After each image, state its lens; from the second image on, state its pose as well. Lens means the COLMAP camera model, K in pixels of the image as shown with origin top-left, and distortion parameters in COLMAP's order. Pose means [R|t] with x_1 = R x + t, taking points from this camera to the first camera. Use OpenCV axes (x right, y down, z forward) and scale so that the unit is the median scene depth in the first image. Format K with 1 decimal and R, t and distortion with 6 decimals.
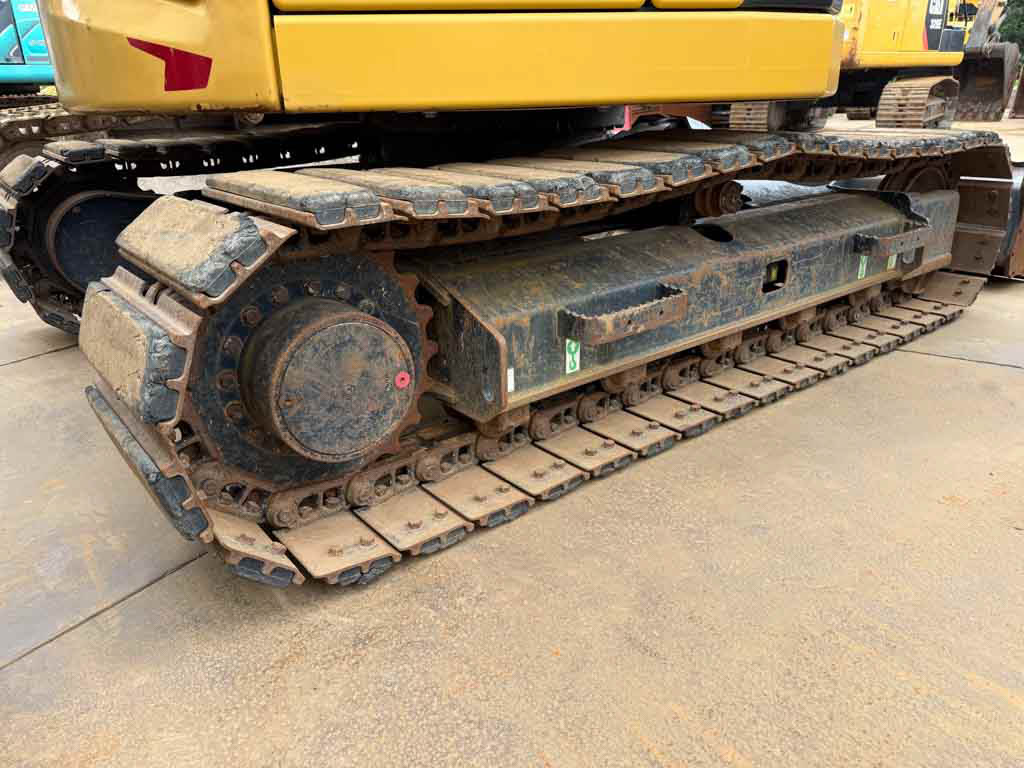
lens RADIAL K [[721.5, 0, 512.0], [0, 721.5, 384.0], [0, 0, 1]] dist [0.000312, 0.000007]
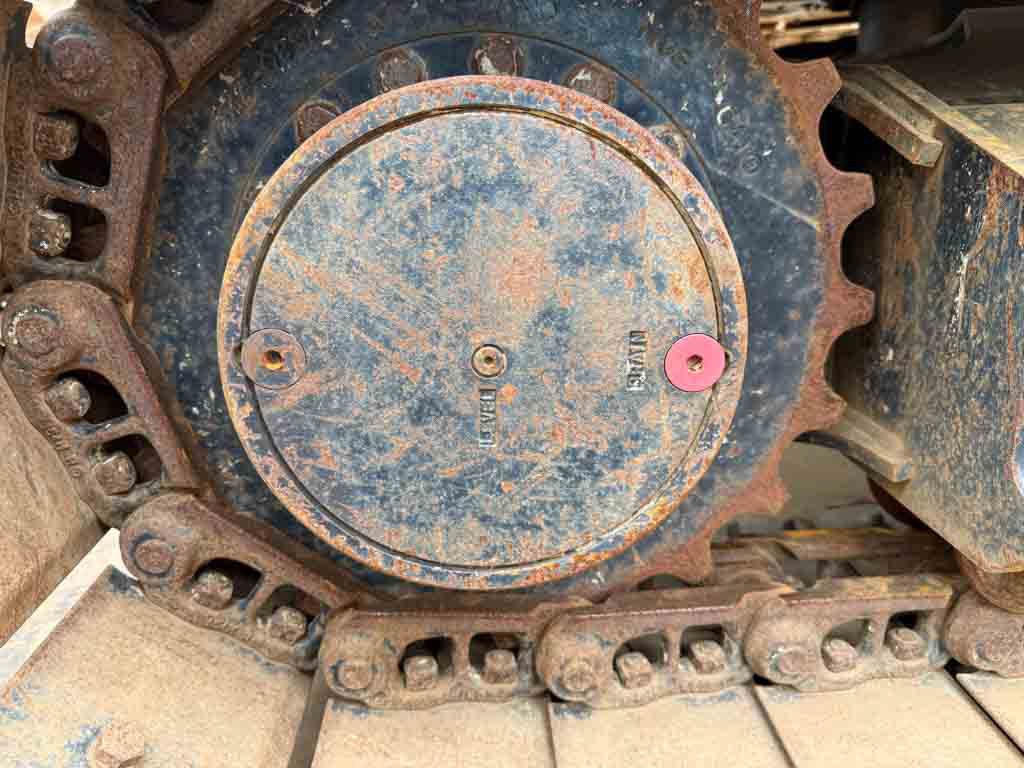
lens RADIAL K [[774.3, 0, 512.0], [0, 774.3, 384.0], [0, 0, 1]] dist [0.047350, -0.096336]
pose [[0.821027, 0.155619, -0.549269, -0.042765], [-0.178867, 0.983808, 0.011368, 0.011739], [0.542145, 0.088913, 0.835568, 0.709176]]
